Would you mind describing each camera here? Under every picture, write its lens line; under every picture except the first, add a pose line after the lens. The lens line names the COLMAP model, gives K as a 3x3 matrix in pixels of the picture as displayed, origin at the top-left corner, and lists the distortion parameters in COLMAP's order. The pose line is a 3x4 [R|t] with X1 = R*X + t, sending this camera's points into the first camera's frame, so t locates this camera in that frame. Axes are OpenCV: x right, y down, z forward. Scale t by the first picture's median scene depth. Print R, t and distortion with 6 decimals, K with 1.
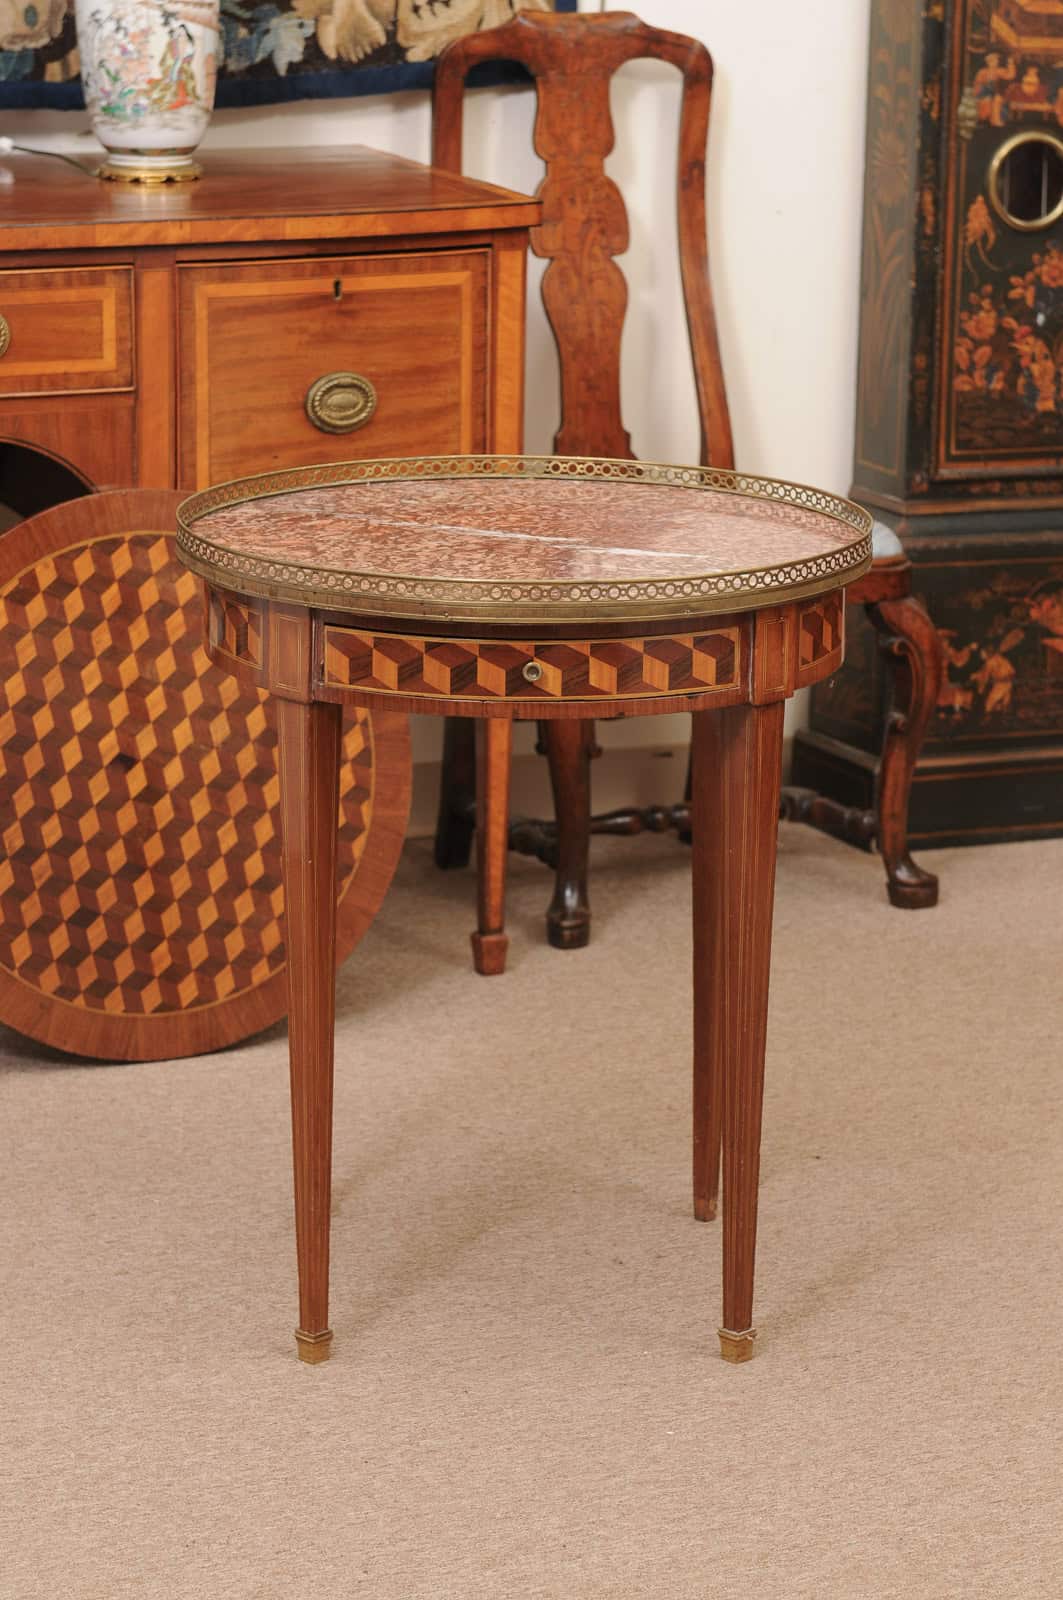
lens RADIAL K [[4603.9, 0, 531.5], [0, 4603.9, 800.0], [0, 0, 1]] dist [0.120623, 0.086892]
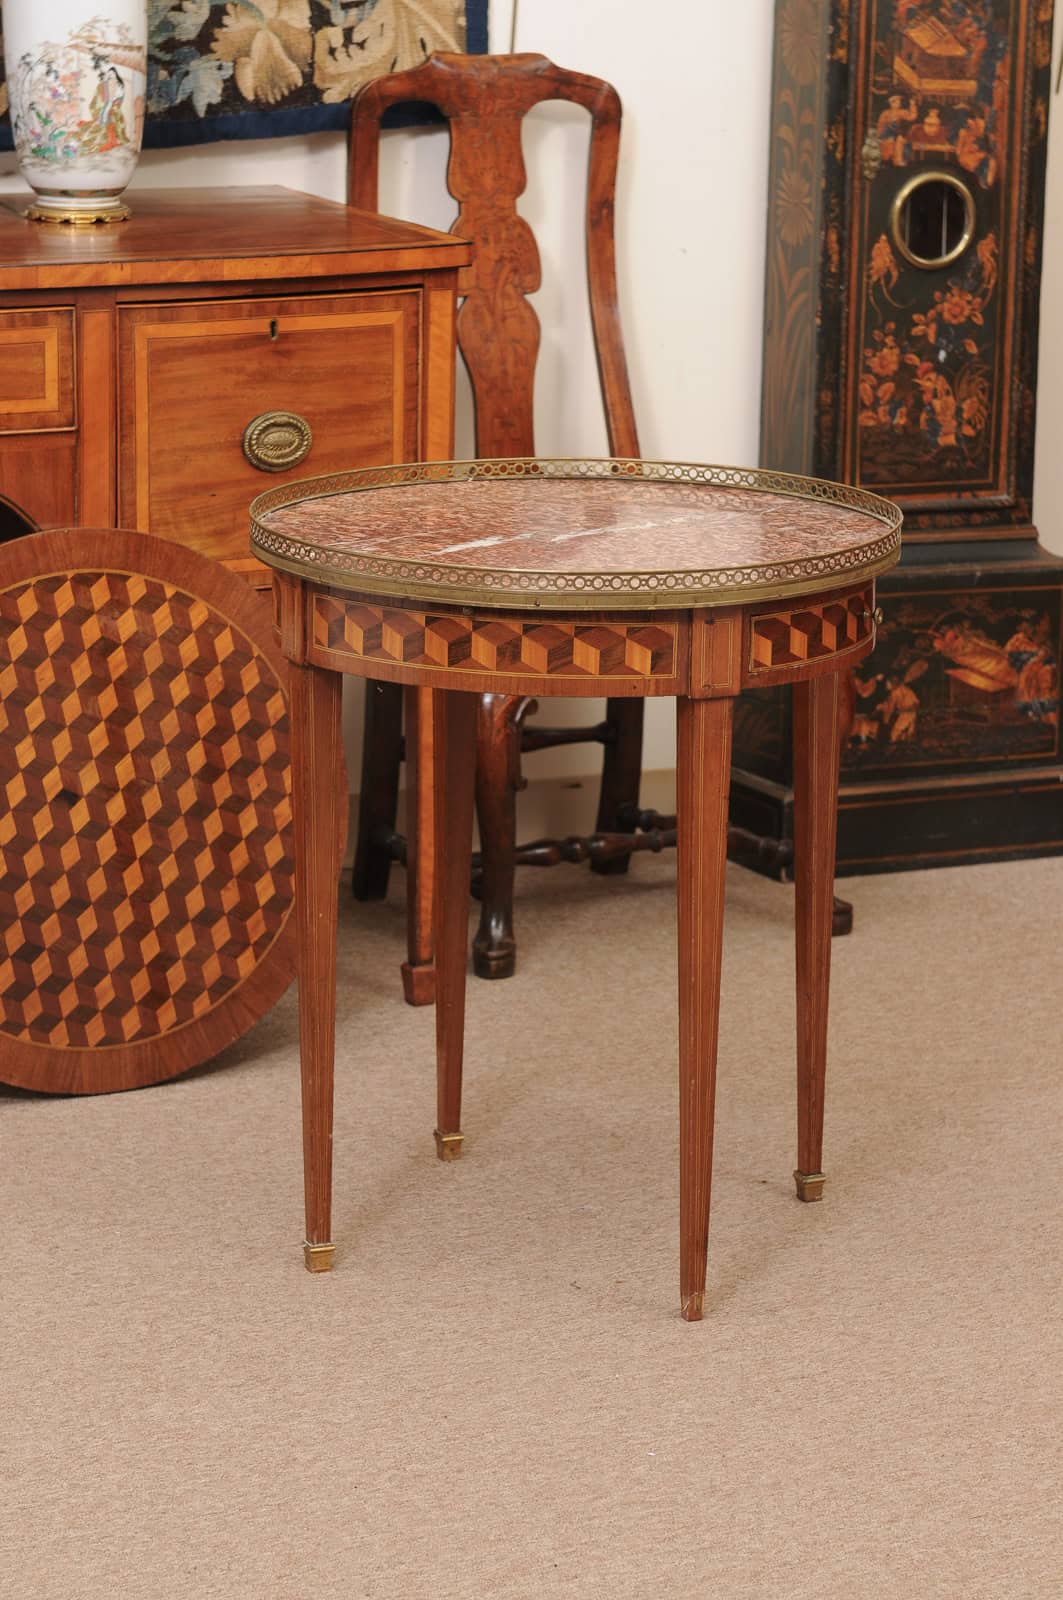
lens RADIAL K [[4603.9, 0, 531.5], [0, 4603.9, 800.0], [0, 0, 1]] dist [0.120623, 0.086892]
pose [[0.998877, -0.007258, 0.046828, -0.032519], [0.007534, 0.999955, -0.005736, -0.001184], [-0.046784, 0.006082, 0.998886, -0.012560]]
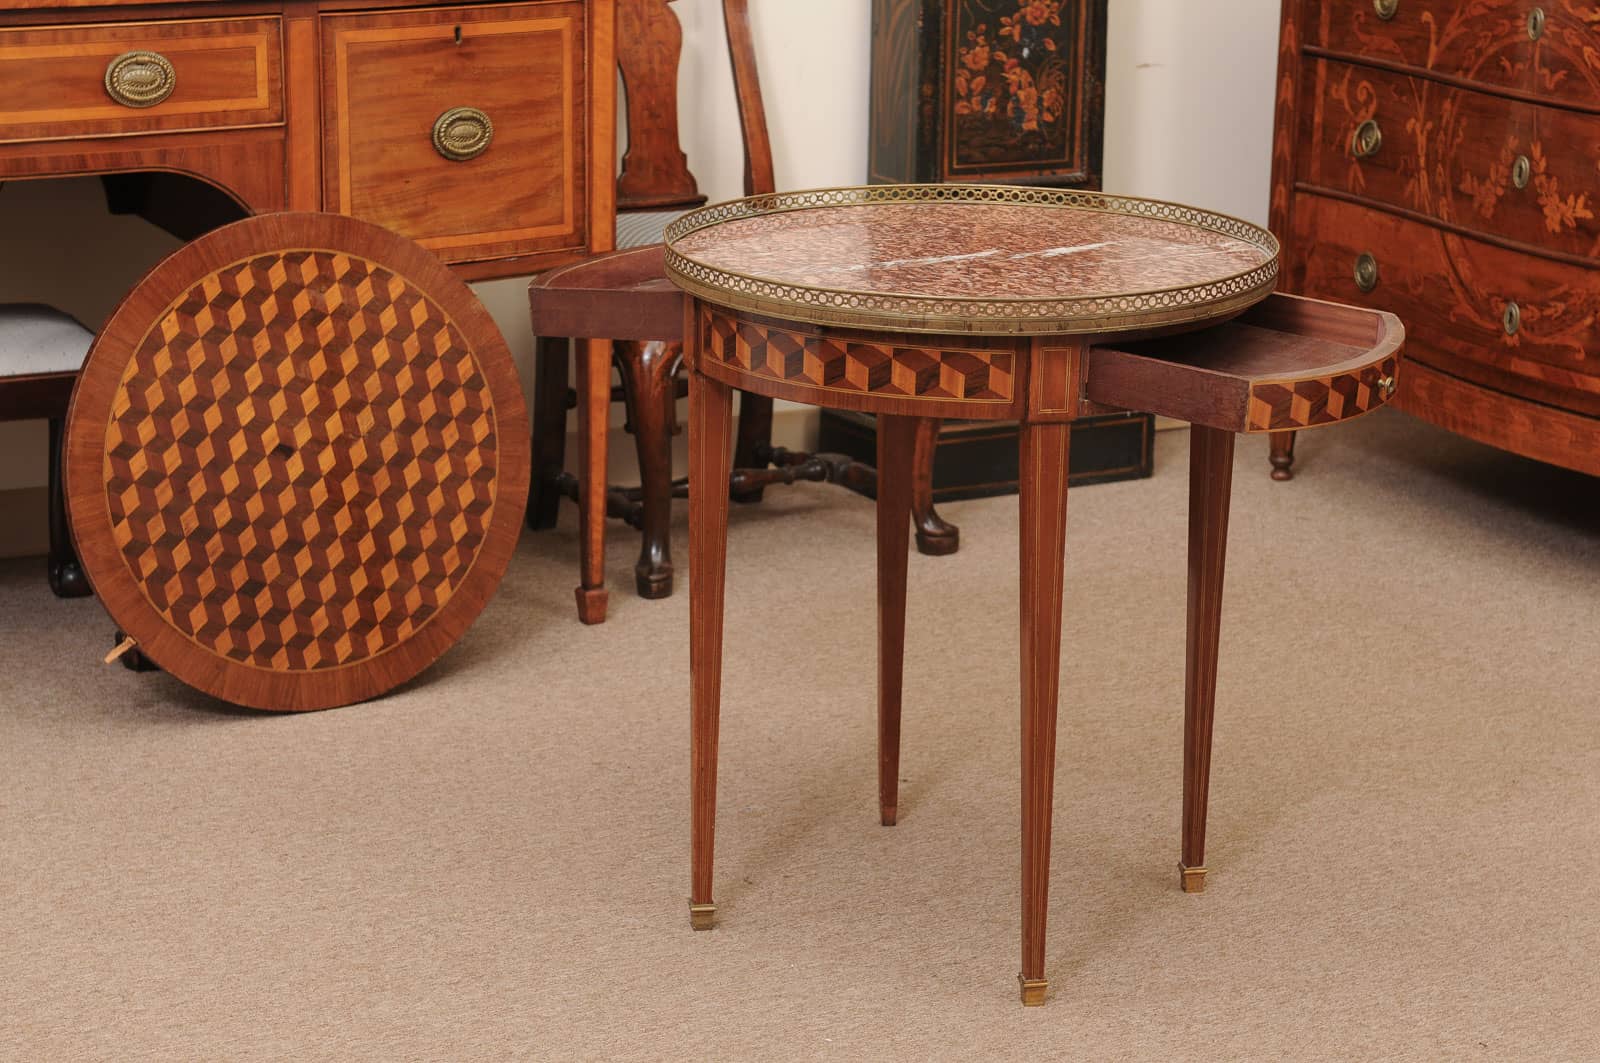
lens RADIAL K [[3636.6, 0, 804.8], [0, 3636.6, 549.5], [0, 0, 1]] dist [0.128732, -0.012700]
pose [[0.994936, -0.024394, 0.097508, -0.046151], [0.021084, 0.999171, 0.034834, -0.012051], [-0.098277, -0.032601, 0.994625, 0.080951]]
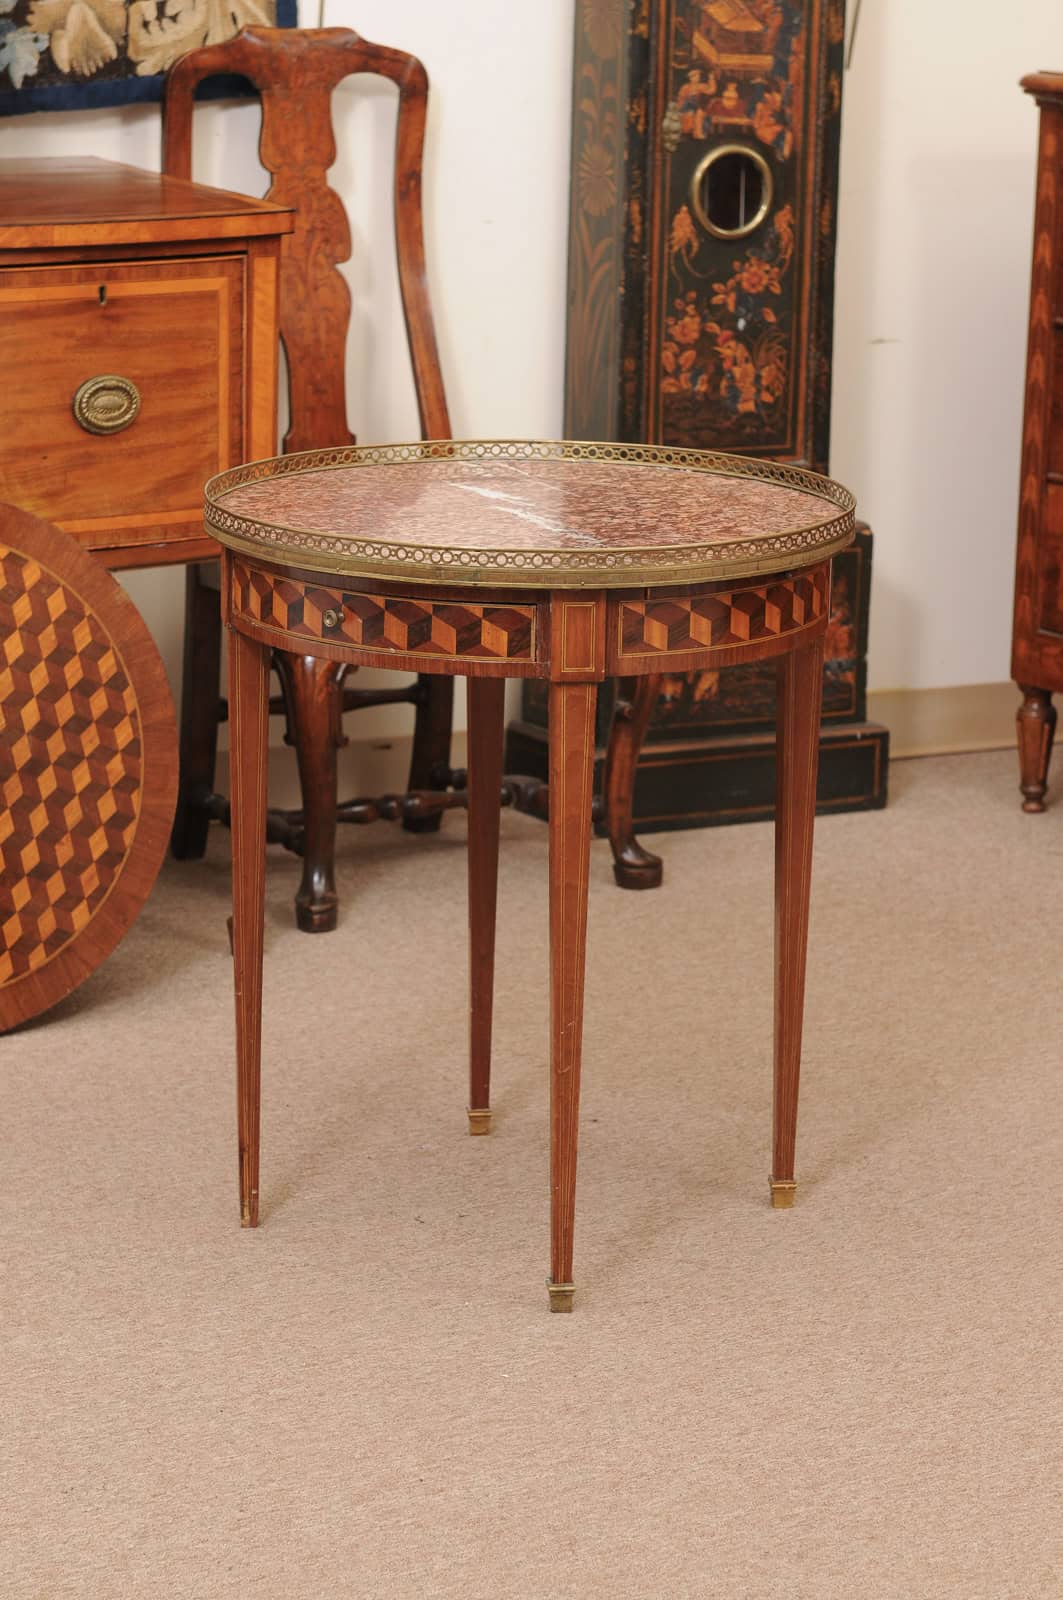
lens RADIAL K [[4603.9, 0, 531.5], [0, 4603.9, 800.0], [0, 0, 1]] dist [0.120623, 0.086892]
pose [[0.994357, -0.015727, 0.104913, -0.054787], [0.016201, 0.999862, -0.003668, 0.007445], [-0.104841, 0.005347, 0.994475, -0.035691]]
